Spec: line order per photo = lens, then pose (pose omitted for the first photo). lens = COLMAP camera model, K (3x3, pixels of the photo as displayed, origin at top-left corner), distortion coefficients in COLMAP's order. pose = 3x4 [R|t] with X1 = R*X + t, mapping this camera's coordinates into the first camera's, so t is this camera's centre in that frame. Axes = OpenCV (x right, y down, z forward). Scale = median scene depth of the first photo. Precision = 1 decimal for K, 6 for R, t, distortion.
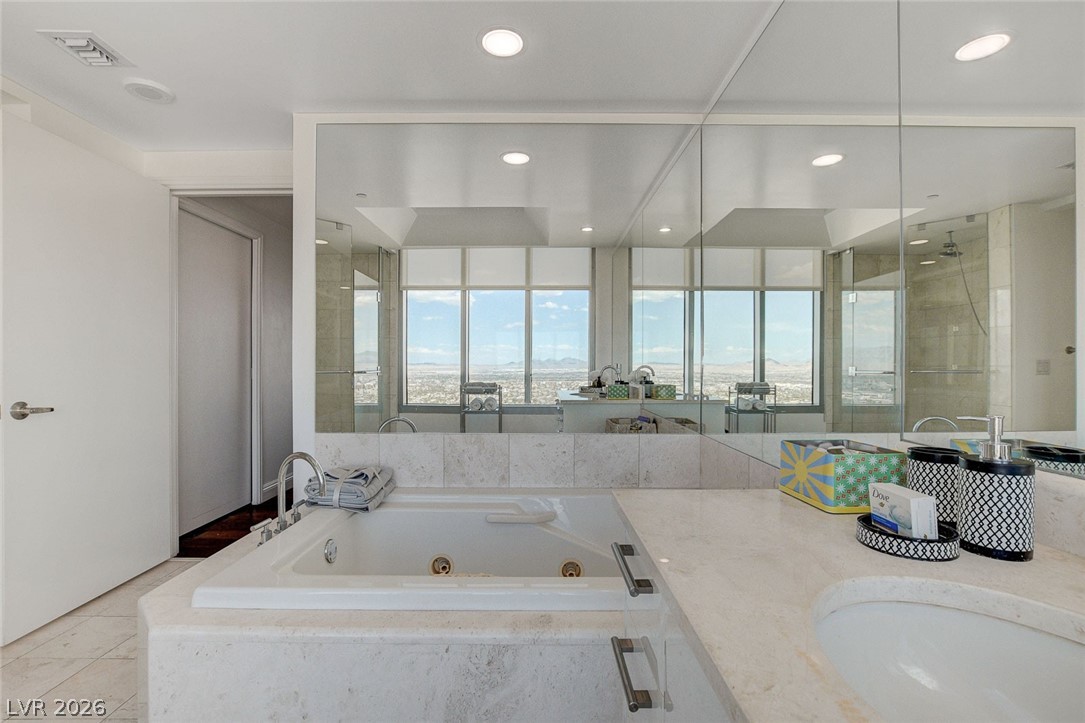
lens RADIAL K [[490.4, 0, 536.2], [0, 490.4, 362.3], [0, 0, 1]] dist [-0.015450, 0.004918]
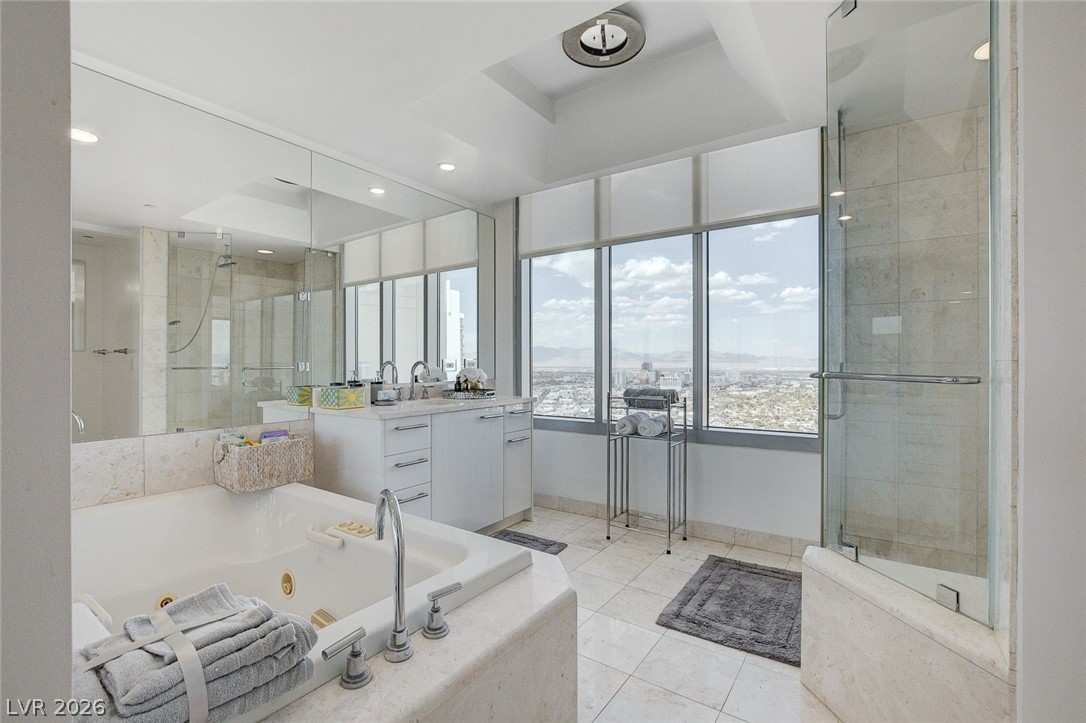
lens RADIAL K [[490.8, 0, 546.0], [0, 490.8, 362.2], [0, 0, 1]] dist [-0.015450, 0.004918]
pose [[-0.823860, 0.005991, 0.566761, -0.762946], [0.003719, 0.999980, -0.005165, 0.018583], [-0.566781, -0.002147, -0.823866, 1.064425]]
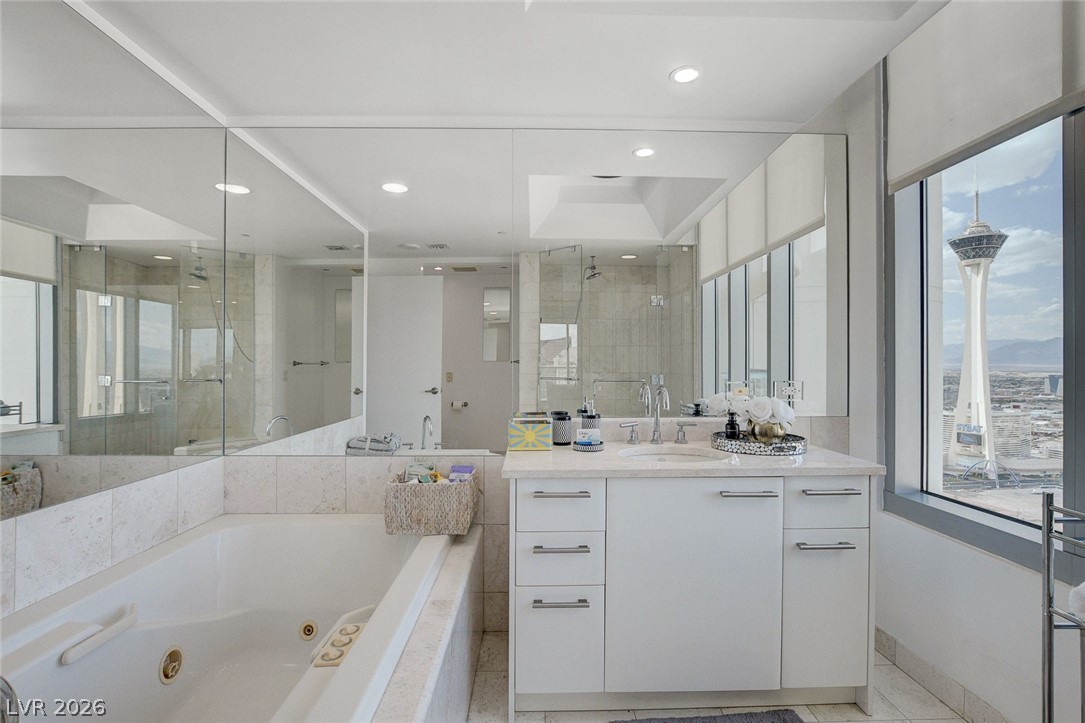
lens RADIAL K [[506.1, 0, 539.5], [0, 506.1, 365.9], [0, 0, 1]] dist [-0.009591, -0.000301]
pose [[-0.021401, -0.000662, 0.999771, -0.633330], [-0.004667, 0.999989, 0.000563, -0.028908], [-0.999760, -0.004654, -0.021404, 0.407333]]
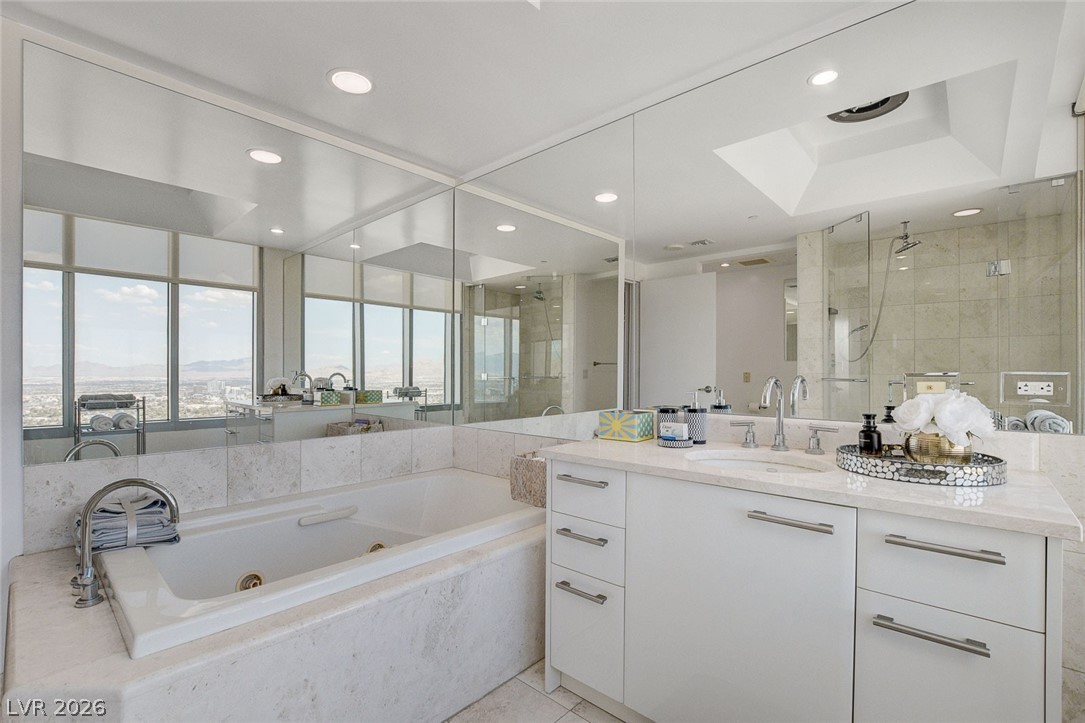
lens RADIAL K [[490.4, 0, 538.3], [0, 490.4, 372.2], [0, 0, 1]] dist [-0.015450, 0.004918]
pose [[0.675971, -0.001767, 0.736926, -0.463509], [-0.003036, 0.999982, 0.005182, -0.001863], [-0.736922, -0.005740, 0.675953, -0.048066]]
